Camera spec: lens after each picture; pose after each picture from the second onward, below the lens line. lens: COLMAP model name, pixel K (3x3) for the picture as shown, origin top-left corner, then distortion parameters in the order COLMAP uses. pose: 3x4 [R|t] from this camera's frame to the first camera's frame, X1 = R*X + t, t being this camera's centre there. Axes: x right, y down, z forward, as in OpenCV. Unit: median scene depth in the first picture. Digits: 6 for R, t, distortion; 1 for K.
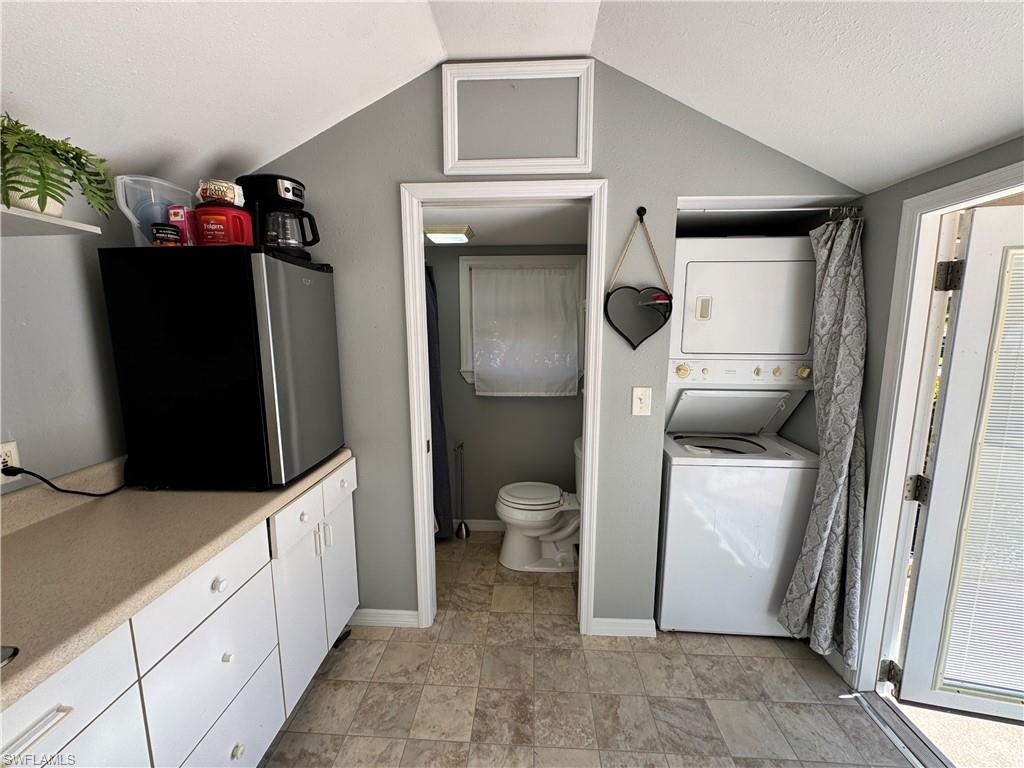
lens RADIAL K [[409.3, 0, 509.9], [0, 409.3, 384.2], [0, 0, 1]] dist [-0.002731, 0.000409]
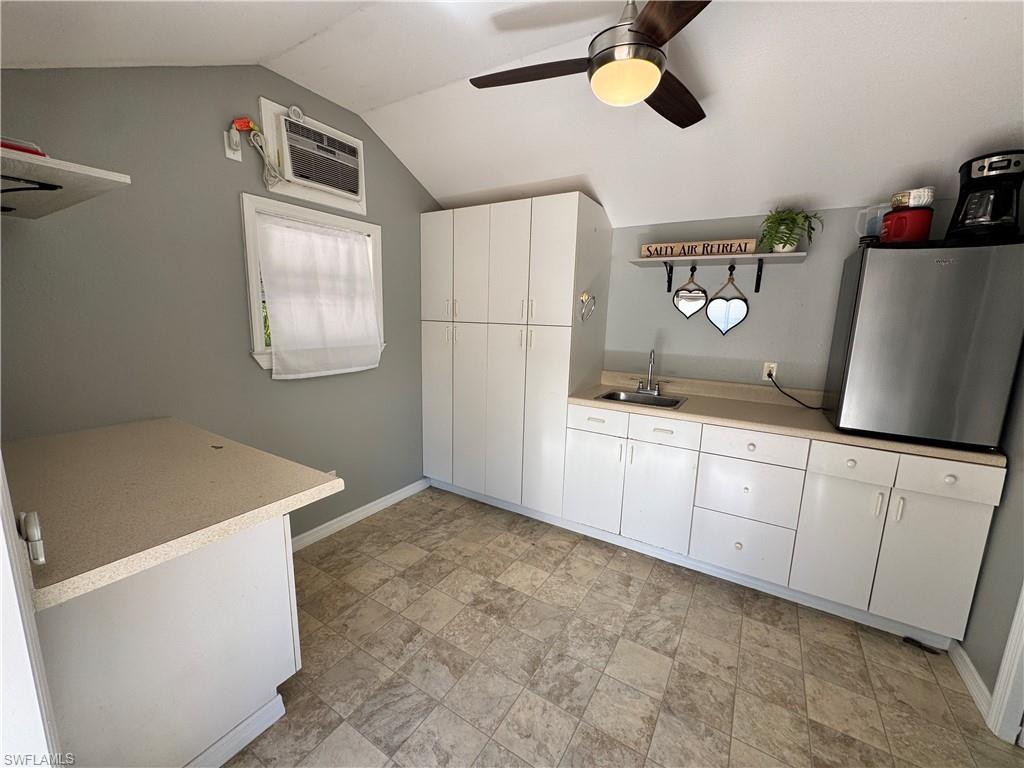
lens RADIAL K [[409.3, 0, 510.0], [0, 409.3, 384.2], [0, 0, 1]] dist [-0.002731, 0.000409]
pose [[-0.483033, 0.133683, -0.865337, 0.848540], [-0.151846, 0.960513, 0.233147, -0.023462], [0.862335, 0.244016, -0.443660, 0.518132]]
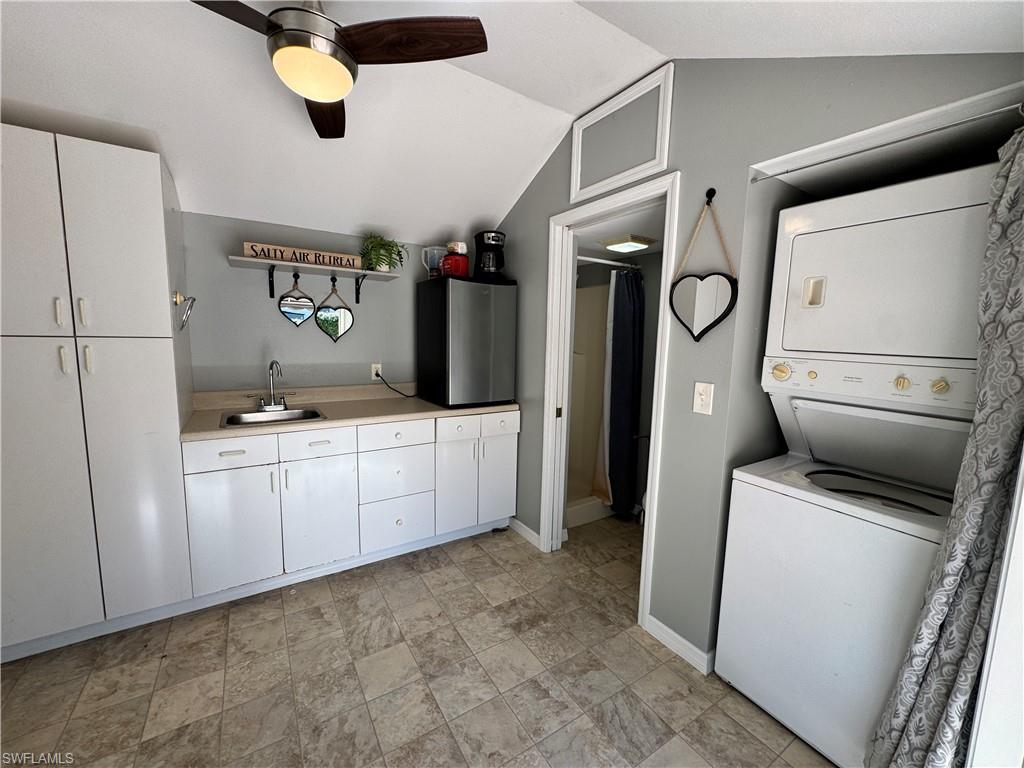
lens RADIAL K [[409.3, 0, 509.7], [0, 409.3, 384.3], [0, 0, 1]] dist [-0.002731, 0.000409]
pose [[0.581397, 0.114096, -0.805580, 0.837615], [-0.140221, 0.989355, 0.038926, 0.038102], [0.801446, 0.090328, 0.591207, 0.112877]]
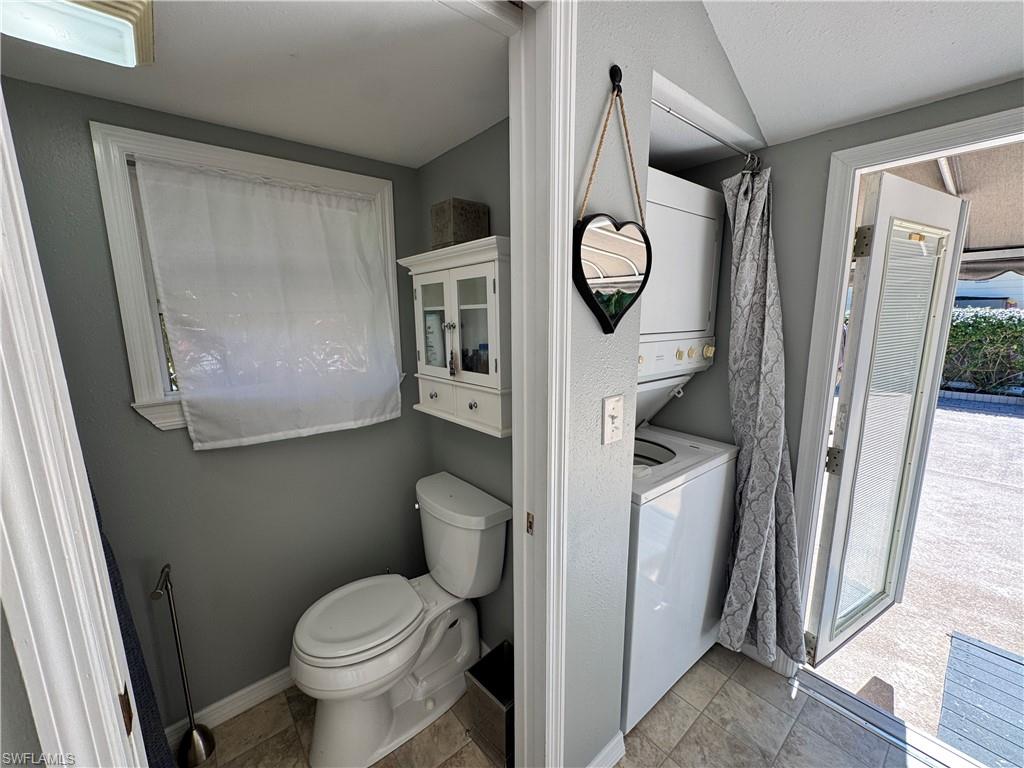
lens RADIAL K [[409.3, 0, 510.3], [0, 409.3, 384.2], [0, 0, 1]] dist [-0.002731, 0.000409]
pose [[0.736595, -0.124723, 0.664735, -0.182891], [0.106789, 0.991968, 0.067788, -0.067721], [-0.667850, 0.021054, 0.743998, 0.683988]]
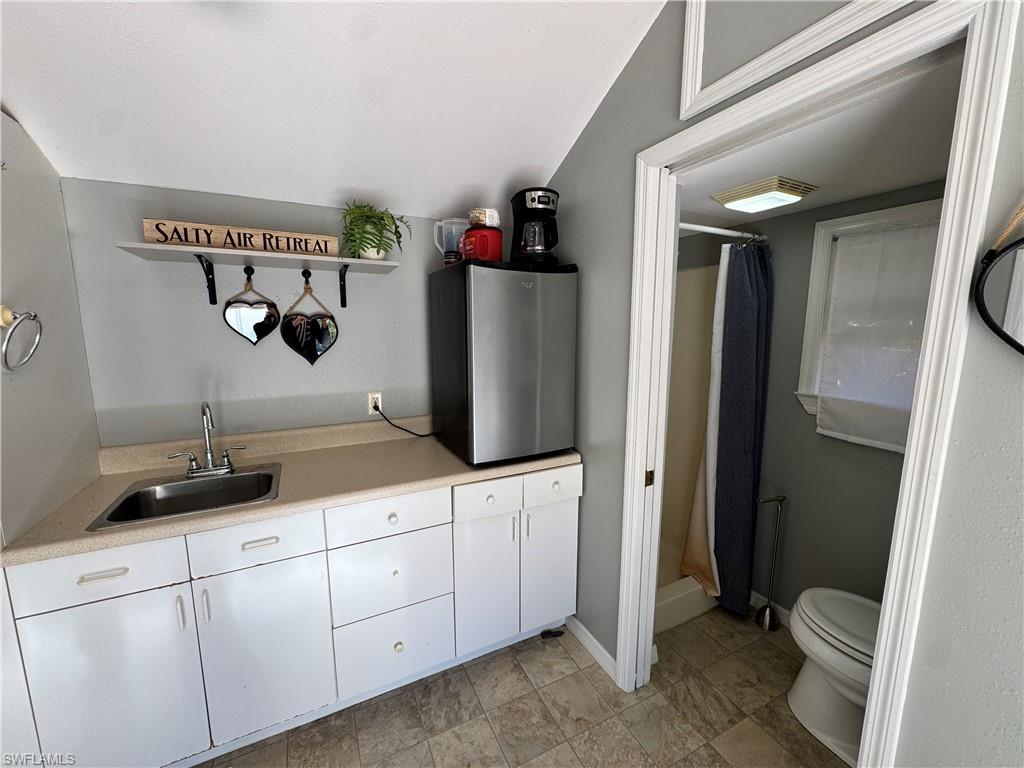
lens RADIAL K [[409.3, 0, 509.1], [0, 409.3, 384.7], [0, 0, 1]] dist [-0.002731, 0.000409]
pose [[0.491768, 0.130817, -0.860843, 0.369852], [-0.125608, 0.988967, 0.078531, -0.064432], [0.861619, 0.069510, 0.502774, 0.394299]]
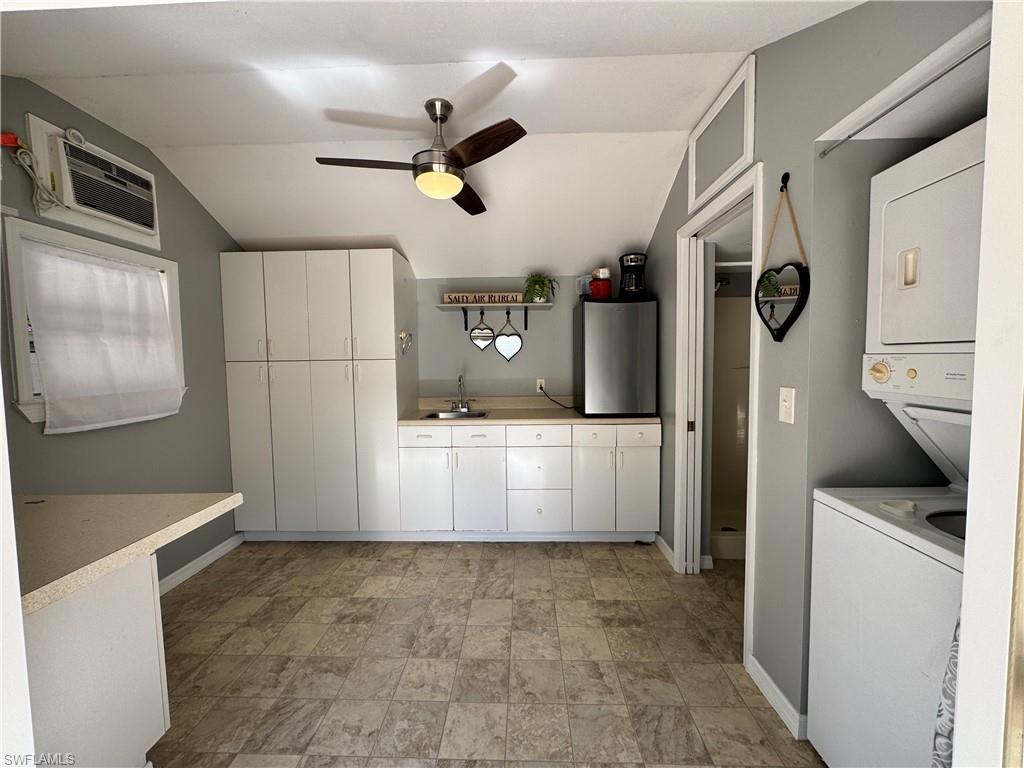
lens RADIAL K [[409.3, 0, 509.6], [0, 409.3, 384.0], [0, 0, 1]] dist [-0.002731, 0.000409]
pose [[0.020237, 0.059621, -0.998016, 1.156774], [-0.129538, 0.989963, 0.056513, 0.027708], [0.991368, 0.128137, 0.027758, 0.449606]]
